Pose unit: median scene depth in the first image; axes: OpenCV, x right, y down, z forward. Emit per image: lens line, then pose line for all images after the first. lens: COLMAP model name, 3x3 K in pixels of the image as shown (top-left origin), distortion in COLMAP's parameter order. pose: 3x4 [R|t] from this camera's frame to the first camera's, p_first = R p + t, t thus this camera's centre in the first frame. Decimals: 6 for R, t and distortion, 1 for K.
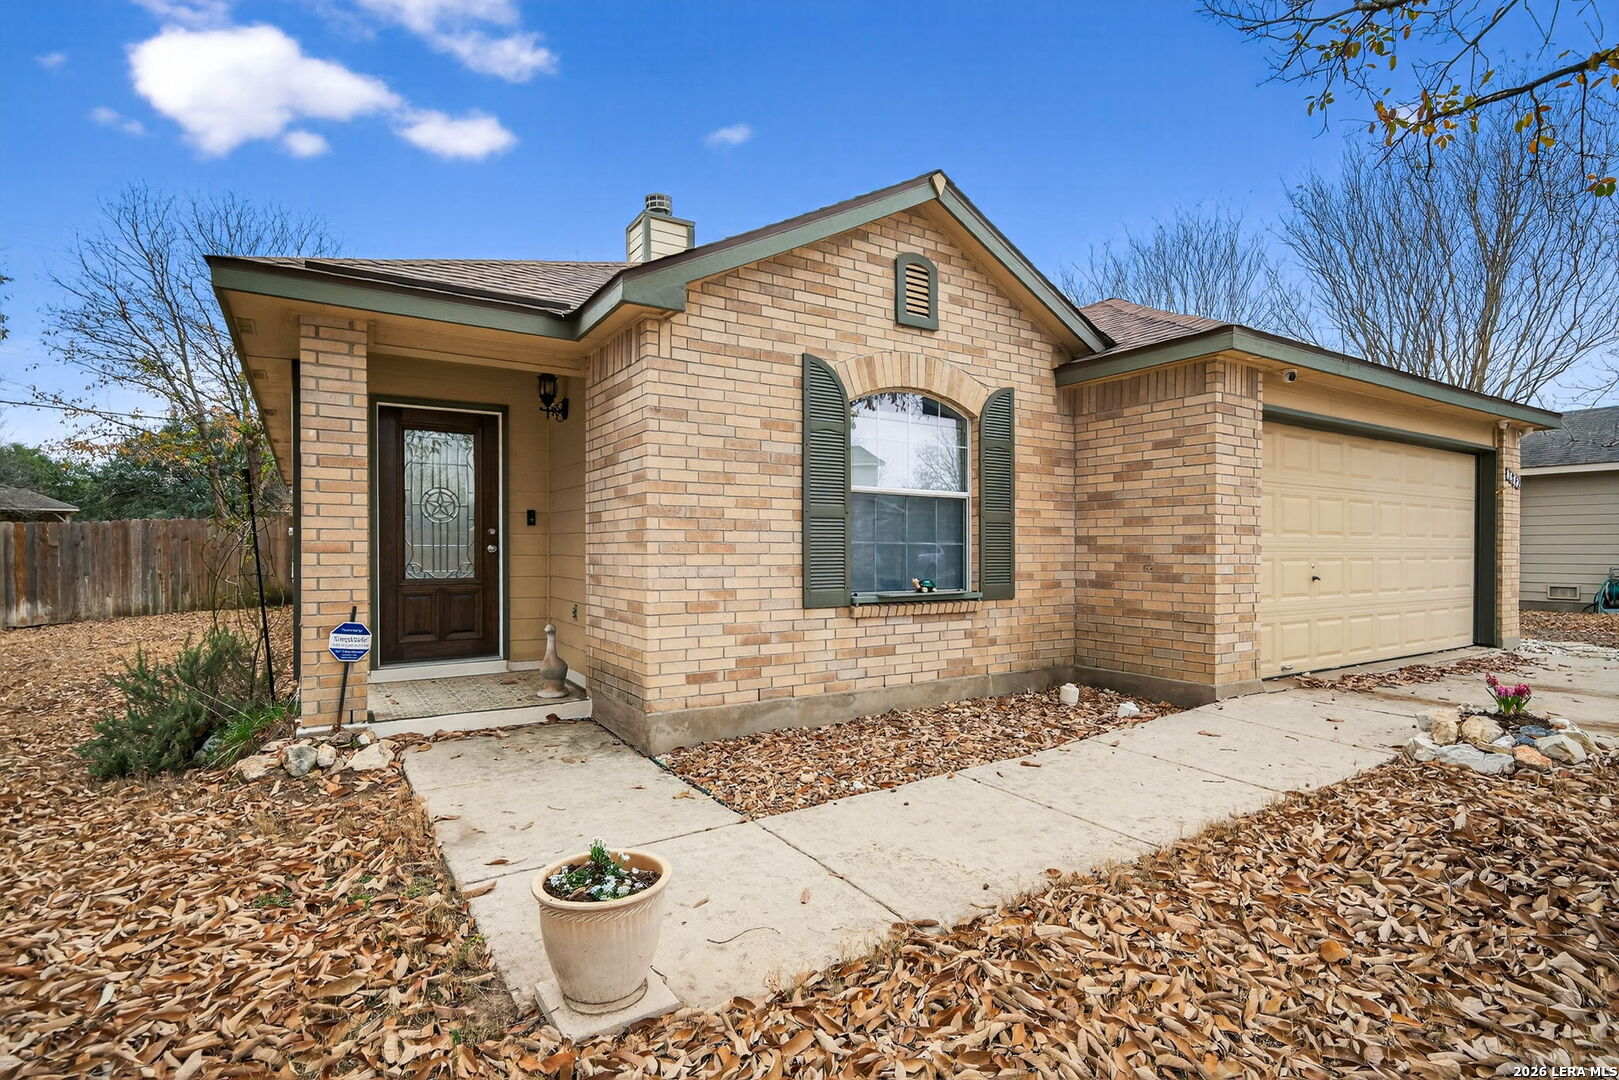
lens RADIAL K [[786.0, 0, 800.7], [0, 786.0, 549.1], [0, 0, 1]] dist [-0.001959, 0.000221]
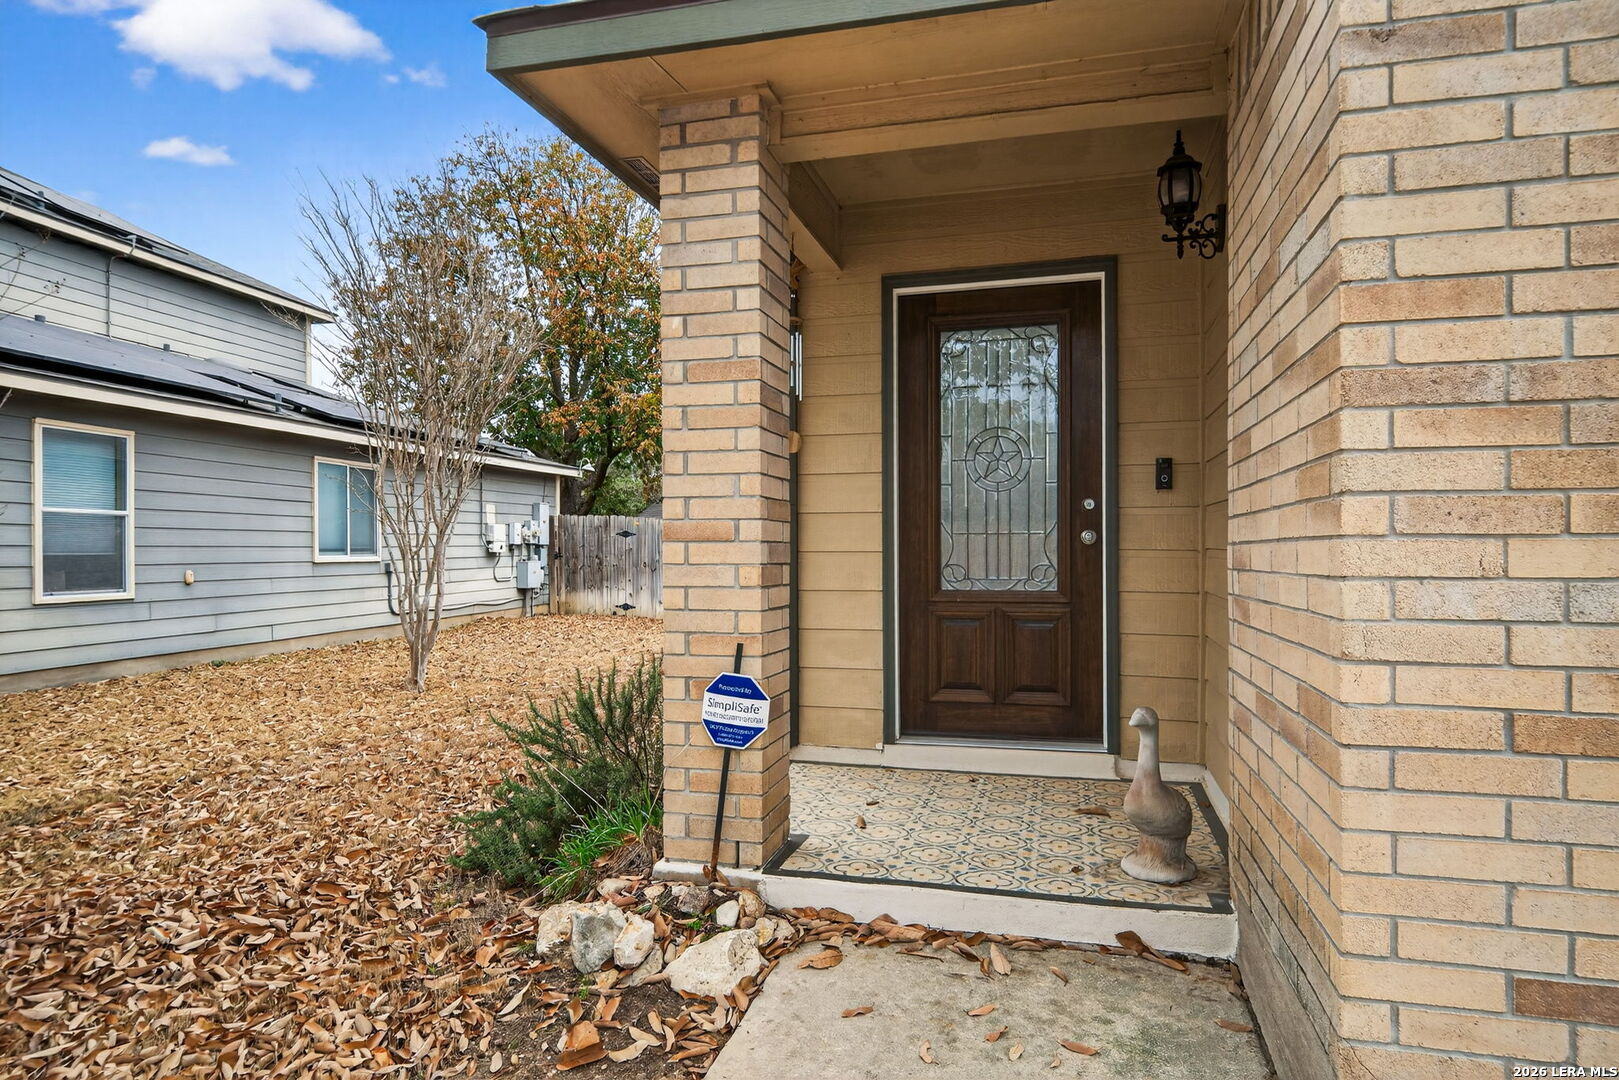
lens RADIAL K [[974.7, 0, 806.5], [0, 974.7, 550.9], [0, 0, 1]] dist [0.033078, -0.023967]
pose [[0.679310, -0.001801, -0.733850, -0.056192], [0.003274, 0.999994, 0.000576, 0.010018], [0.733844, -0.002794, 0.679312, 0.547542]]
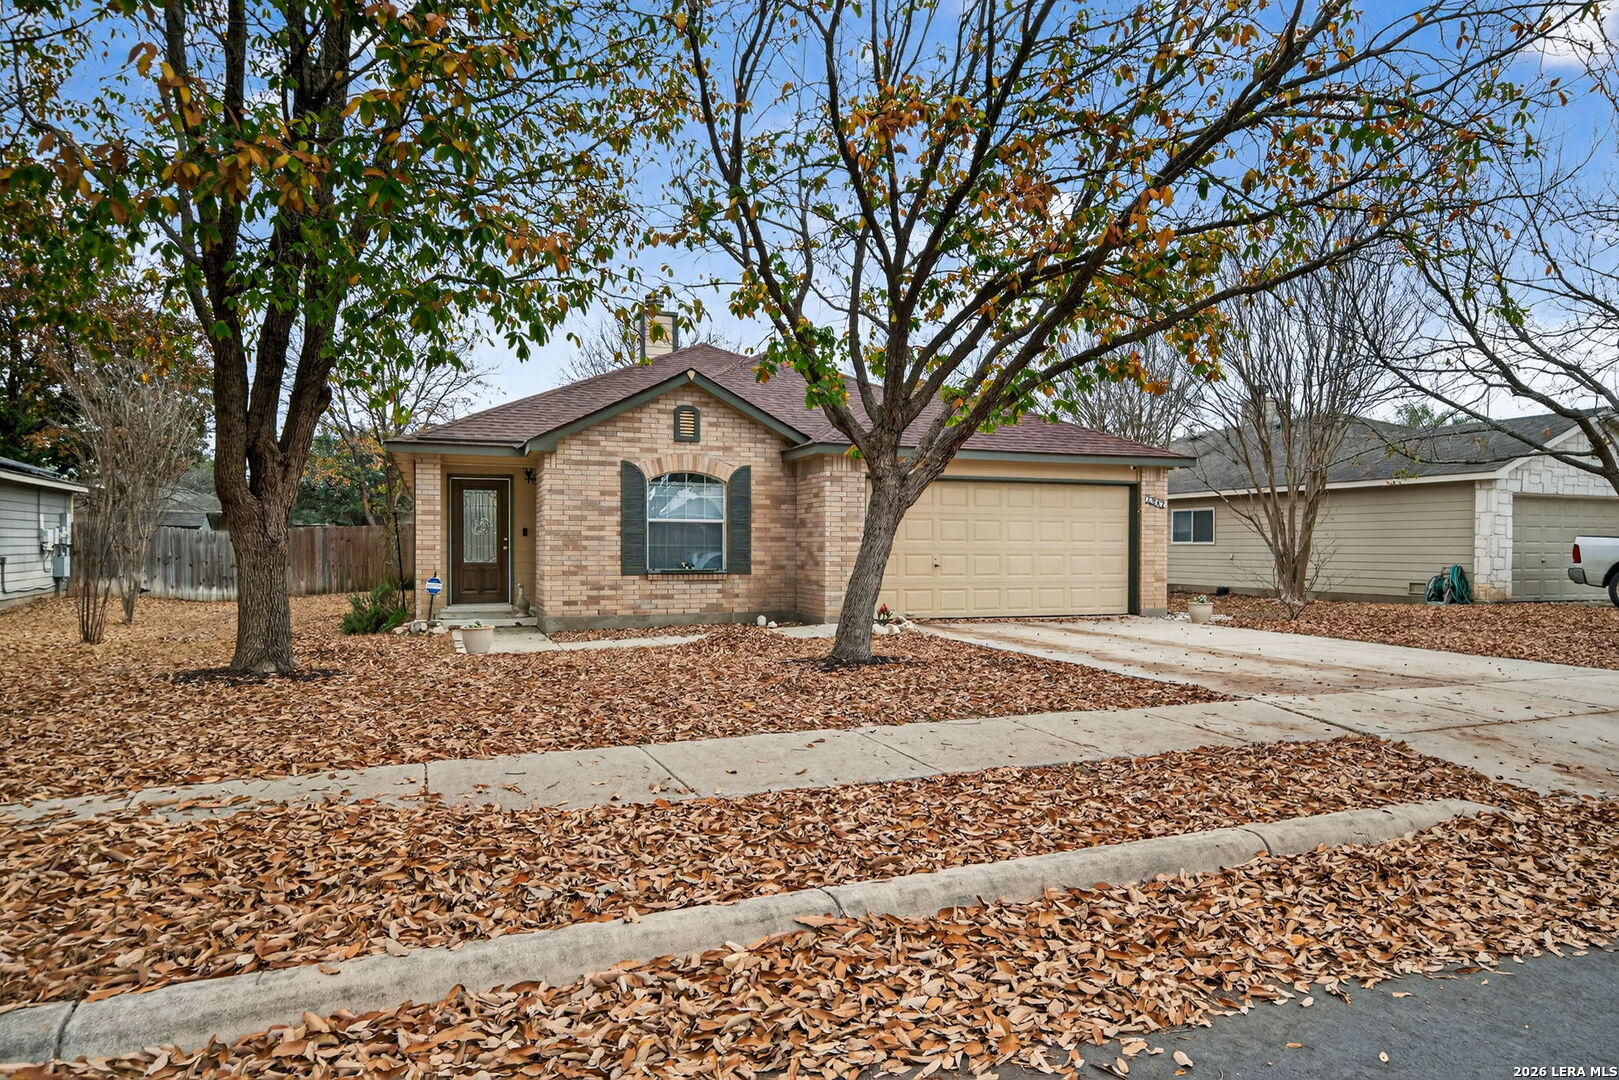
lens RADIAL K [[974.7, 0, 806.5], [0, 974.7, 550.9], [0, 0, 1]] dist [0.033078, -0.023967]
pose [[0.979461, 0.001966, -0.201622, 1.106578], [-0.001470, 0.999996, 0.002609, -0.001058], [0.201626, -0.002259, 0.979460, -1.648131]]
